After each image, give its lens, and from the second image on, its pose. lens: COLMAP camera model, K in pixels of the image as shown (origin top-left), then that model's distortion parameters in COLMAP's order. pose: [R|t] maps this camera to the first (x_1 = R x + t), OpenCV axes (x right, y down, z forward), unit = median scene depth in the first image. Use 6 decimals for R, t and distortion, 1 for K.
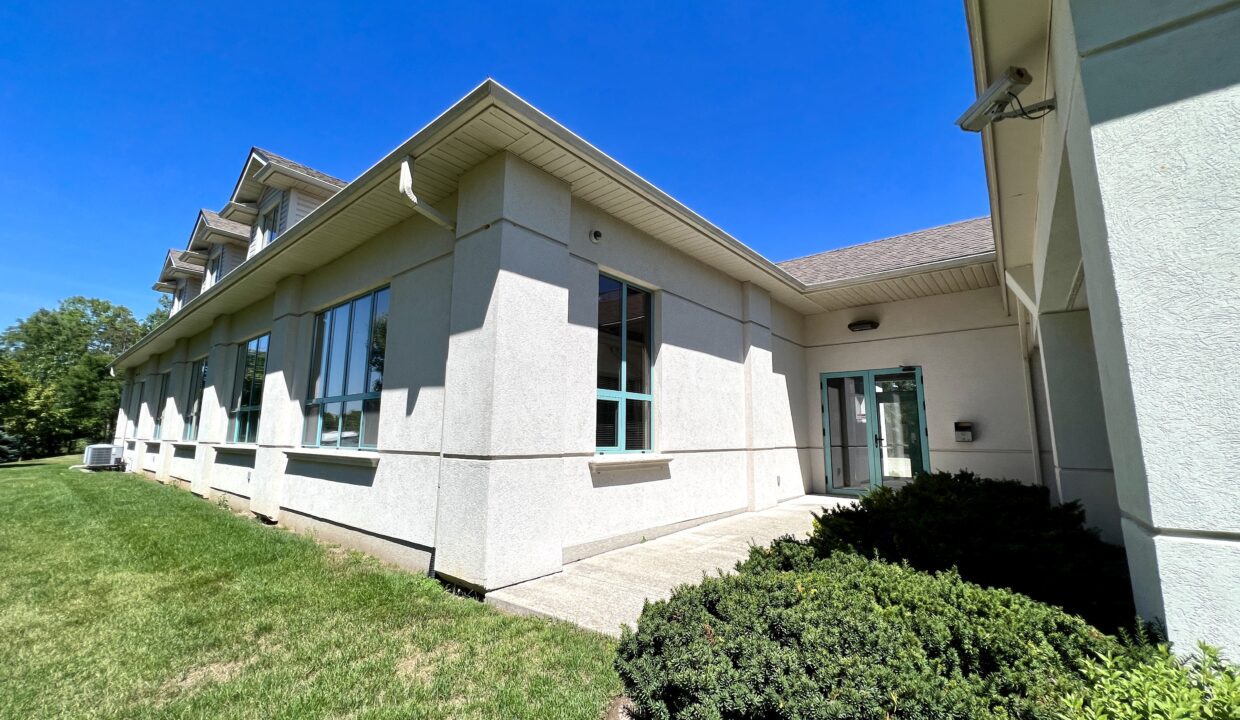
lens RADIAL K [[489.1, 0, 620.0], [0, 489.1, 360.0], [0, 0, 1]] dist [-0.001753, -0.000368]
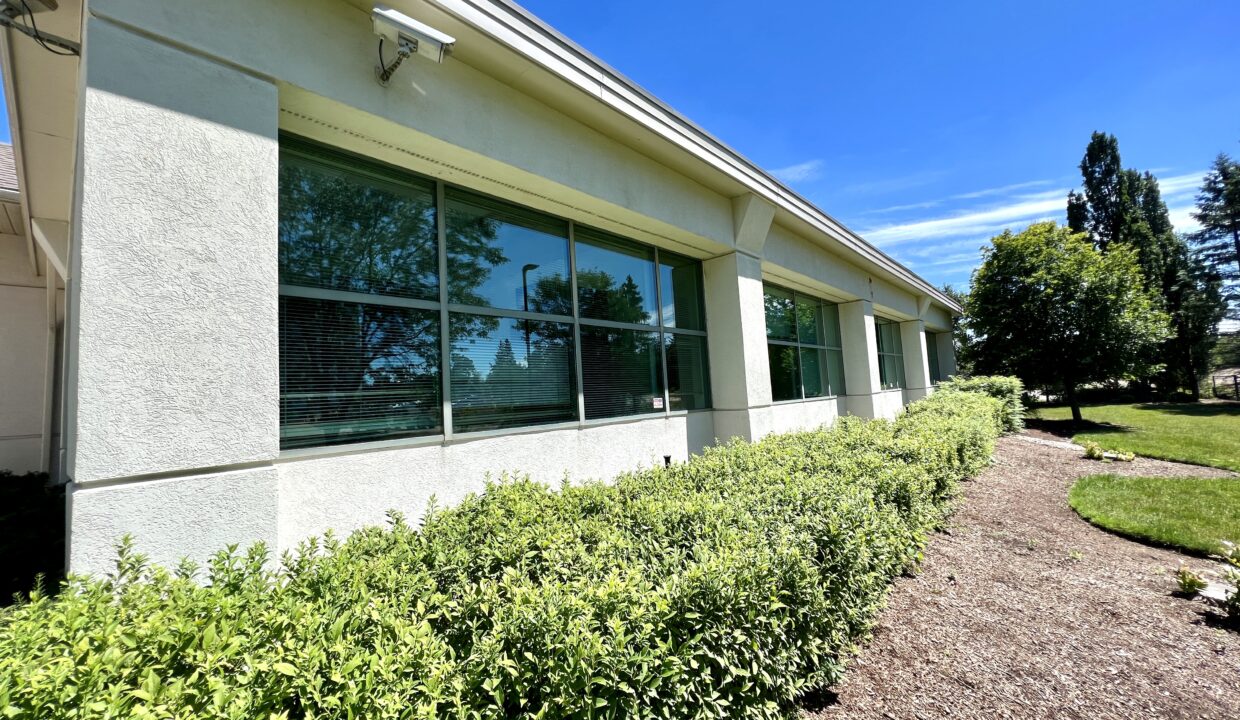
lens RADIAL K [[489.1, 0, 620.0], [0, 489.1, 360.0], [0, 0, 1]] dist [-0.001753, -0.000368]
pose [[0.051757, 0.064801, 0.996555, 0.085589], [-0.095012, 0.993686, -0.059680, 0.028638], [-0.994130, -0.091596, 0.057587, -0.198478]]
